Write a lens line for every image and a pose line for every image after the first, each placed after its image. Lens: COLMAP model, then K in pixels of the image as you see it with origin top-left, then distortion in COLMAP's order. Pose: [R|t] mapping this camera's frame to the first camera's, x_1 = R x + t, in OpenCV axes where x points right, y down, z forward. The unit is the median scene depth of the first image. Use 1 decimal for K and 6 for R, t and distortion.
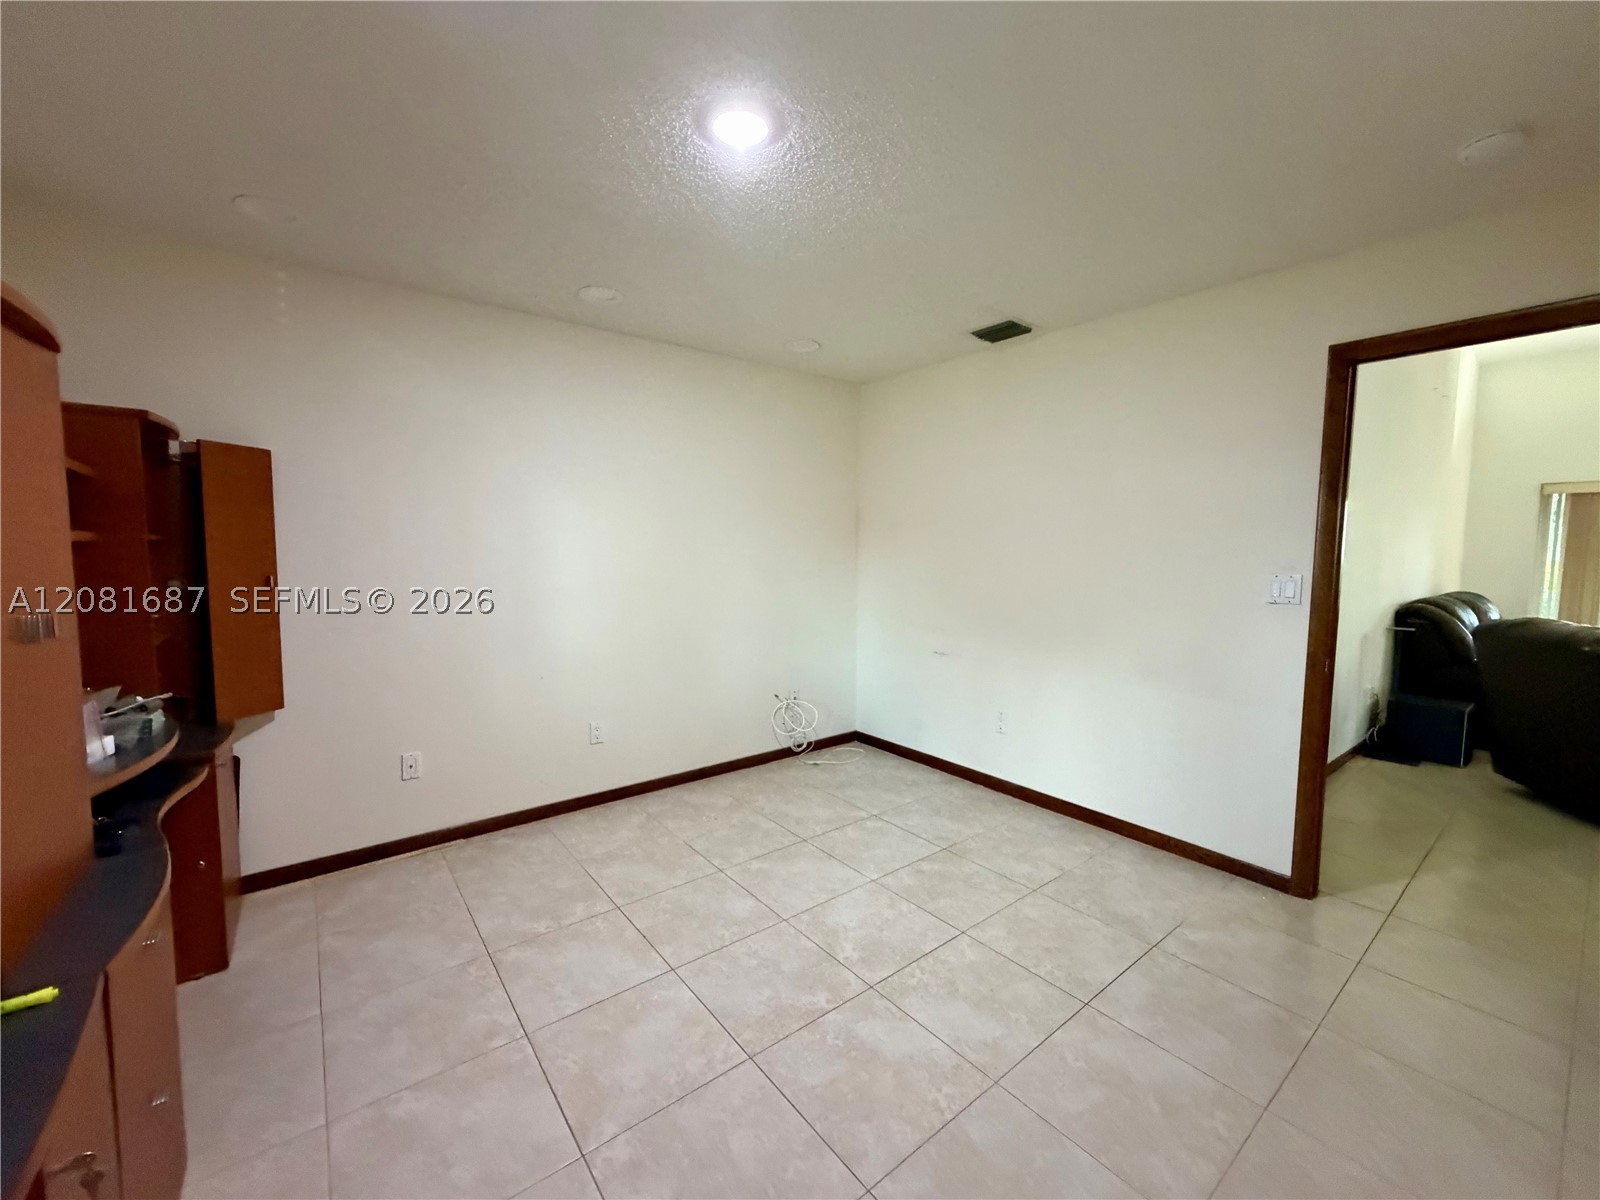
lens RADIAL K [[638.0, 0, 798.7], [0, 638.0, 602.5], [0, 0, 1]] dist [-0.000134, -0.000278]
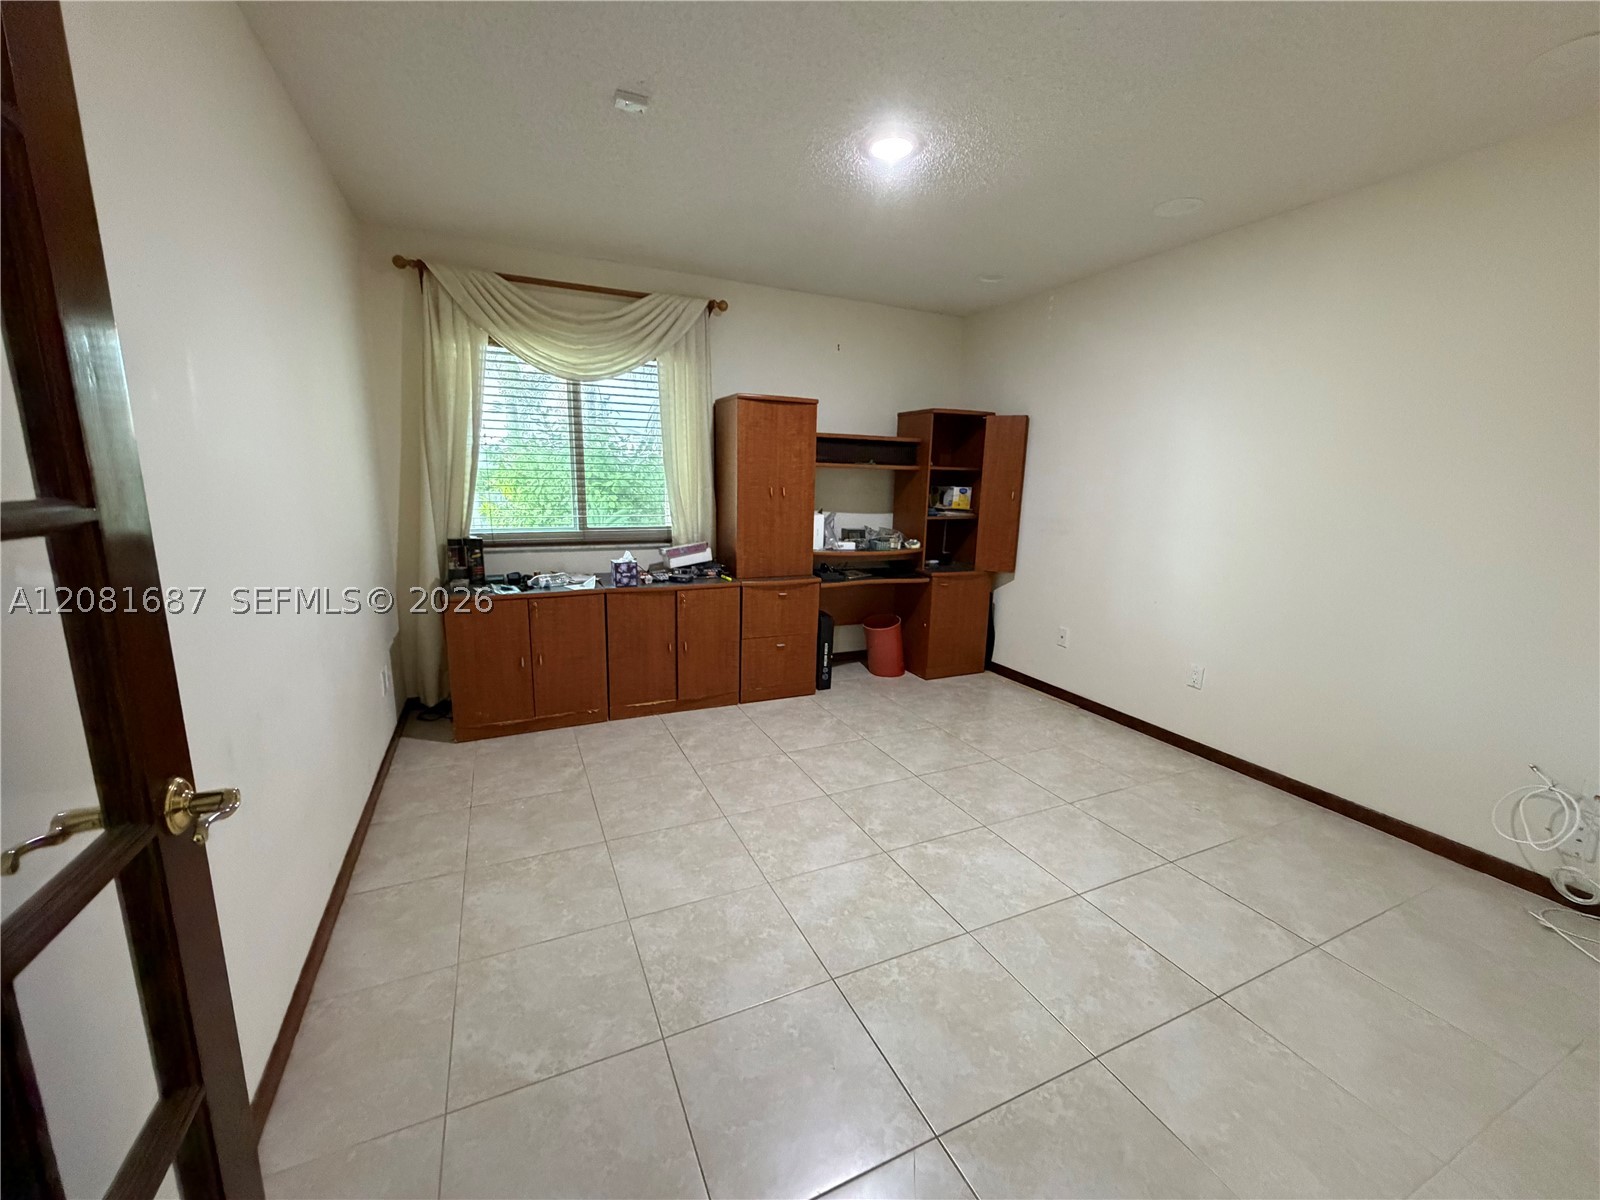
lens RADIAL K [[638.0, 0, 798.7], [0, 638.0, 602.5], [0, 0, 1]] dist [-0.000134, -0.000278]
pose [[-0.227902, 0.179837, -0.956932, 0.961537], [-0.109317, 0.971856, 0.208676, -0.046619], [0.967528, 0.152167, -0.201829, 0.833372]]
